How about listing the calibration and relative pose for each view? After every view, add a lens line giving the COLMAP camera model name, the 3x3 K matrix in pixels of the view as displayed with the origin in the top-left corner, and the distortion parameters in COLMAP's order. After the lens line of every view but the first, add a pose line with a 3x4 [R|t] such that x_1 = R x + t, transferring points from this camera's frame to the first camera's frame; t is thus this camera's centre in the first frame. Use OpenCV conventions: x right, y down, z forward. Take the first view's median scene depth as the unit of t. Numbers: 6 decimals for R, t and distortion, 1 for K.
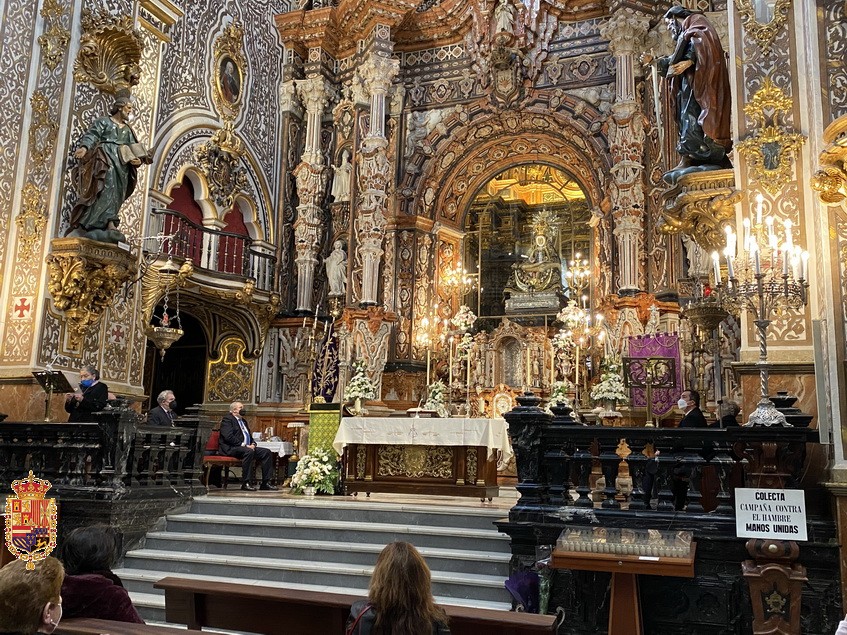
lens RADIAL K [[794.0, 0, 428.9], [0, 794.0, 315.2], [0, 0, 1]] dist [0.057269, 0.000000]
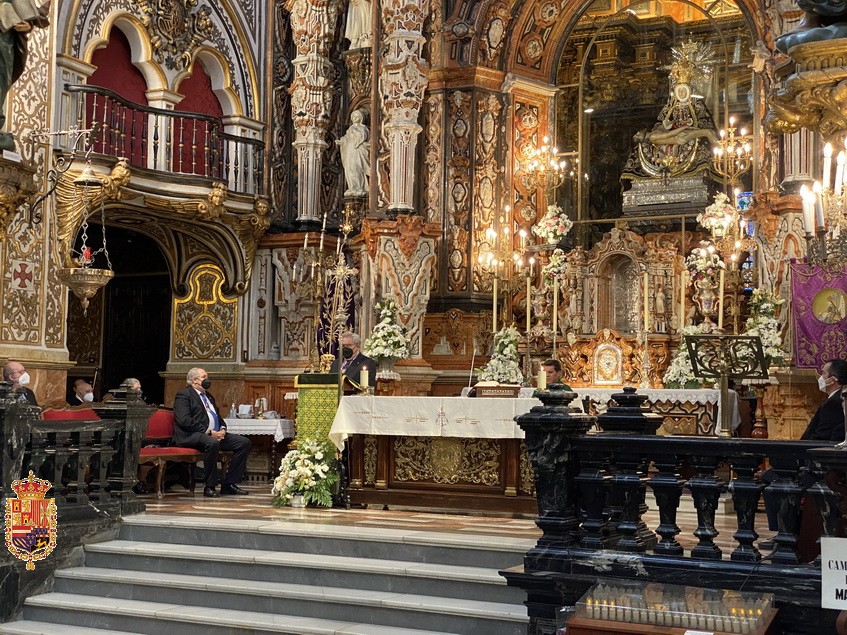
lens RADIAL K [[1262.1, 0, 425.0], [0, 1262.1, 318.2], [0, 0, 1]] dist [0.097745, 0.000000]
pose [[0.992431, -0.019122, -0.121302, 0.073288], [0.032265, 0.993700, 0.107330, -0.039514], [0.118485, -0.110431, 0.986796, -0.038310]]
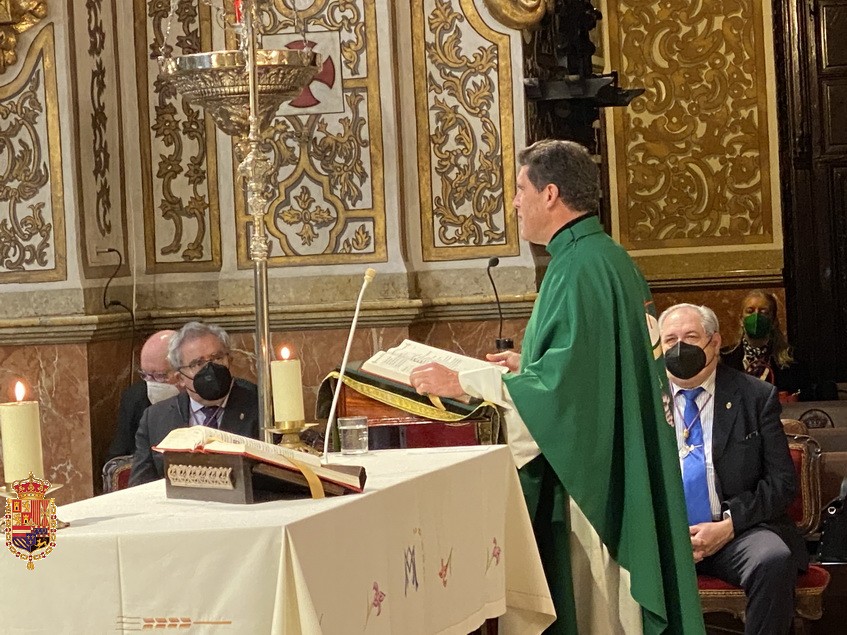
lens RADIAL K [[3122.7, 0, 423.4], [0, 3122.7, 318.0], [0, 0, 1]] dist [0.000760, 0.000000]
pose [[0.159485, -0.019733, -0.987003, 0.480309], [0.232076, 0.972530, 0.018057, 0.073300], [0.959534, -0.231940, 0.159684, 0.722067]]
